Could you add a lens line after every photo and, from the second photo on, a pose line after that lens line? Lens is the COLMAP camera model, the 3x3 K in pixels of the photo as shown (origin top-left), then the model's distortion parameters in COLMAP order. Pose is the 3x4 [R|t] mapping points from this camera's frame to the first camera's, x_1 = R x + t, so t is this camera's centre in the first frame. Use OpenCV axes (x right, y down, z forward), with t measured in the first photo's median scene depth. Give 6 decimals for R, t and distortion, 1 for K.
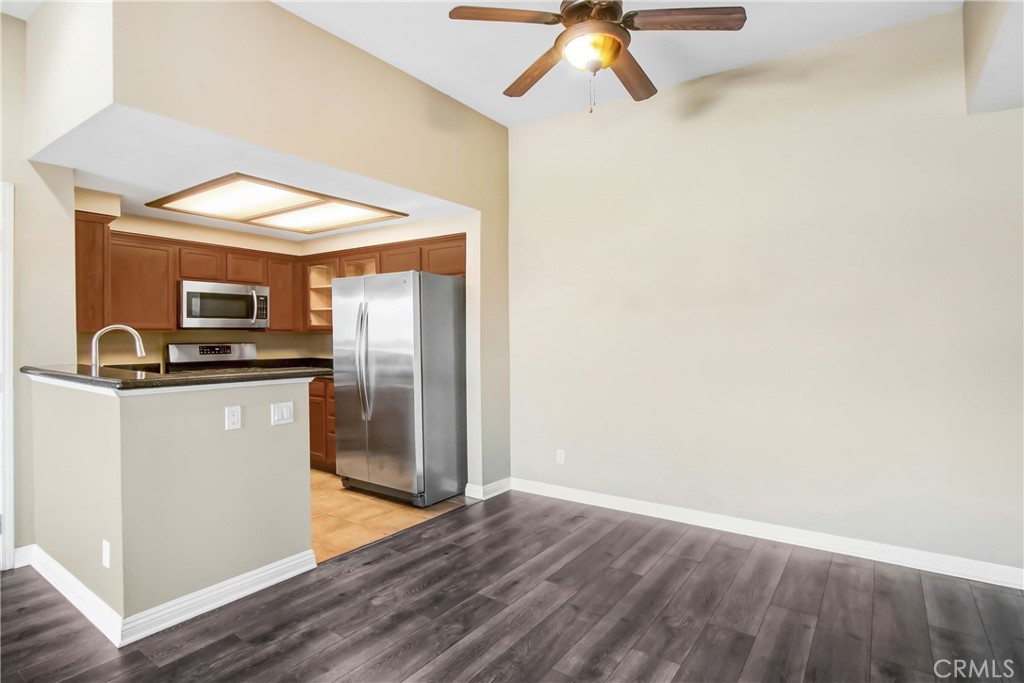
lens RADIAL K [[497.9, 0, 494.9], [0, 497.9, 327.0], [0, 0, 1]] dist [-0.000128, 0.000153]
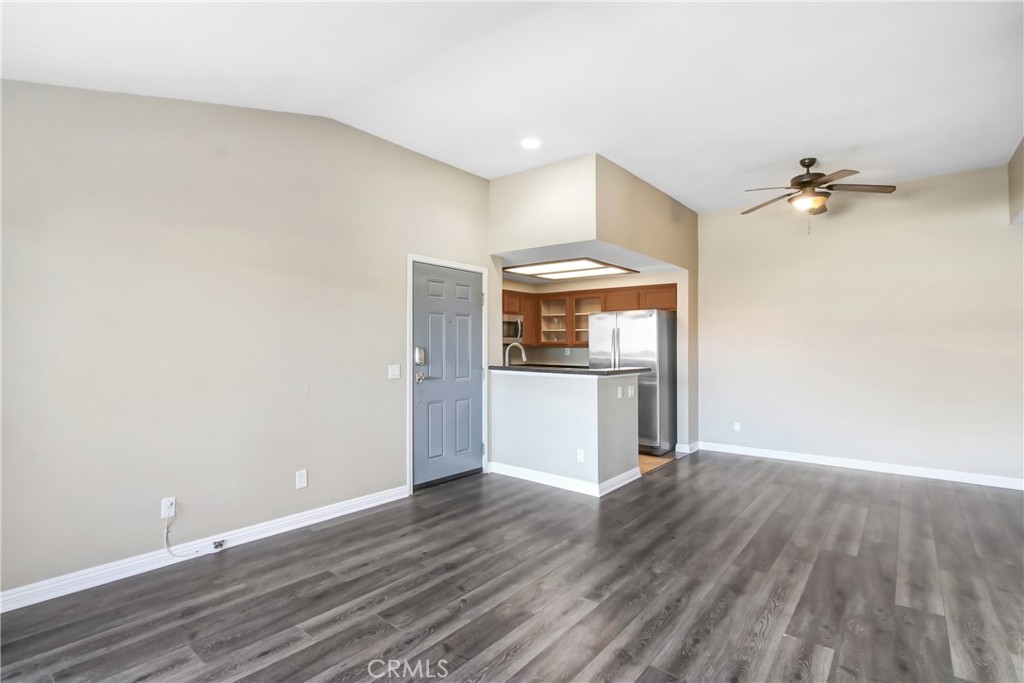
lens RADIAL K [[477.2, 0, 503.6], [0, 477.2, 341.8], [0, 0, 1]] dist [-0.013340, -0.000036]
pose [[0.999020, 0.000201, -0.044262, -0.536209], [0.000078, 0.999980, 0.006317, -0.014941], [0.044263, -0.006314, 0.999000, -0.519867]]
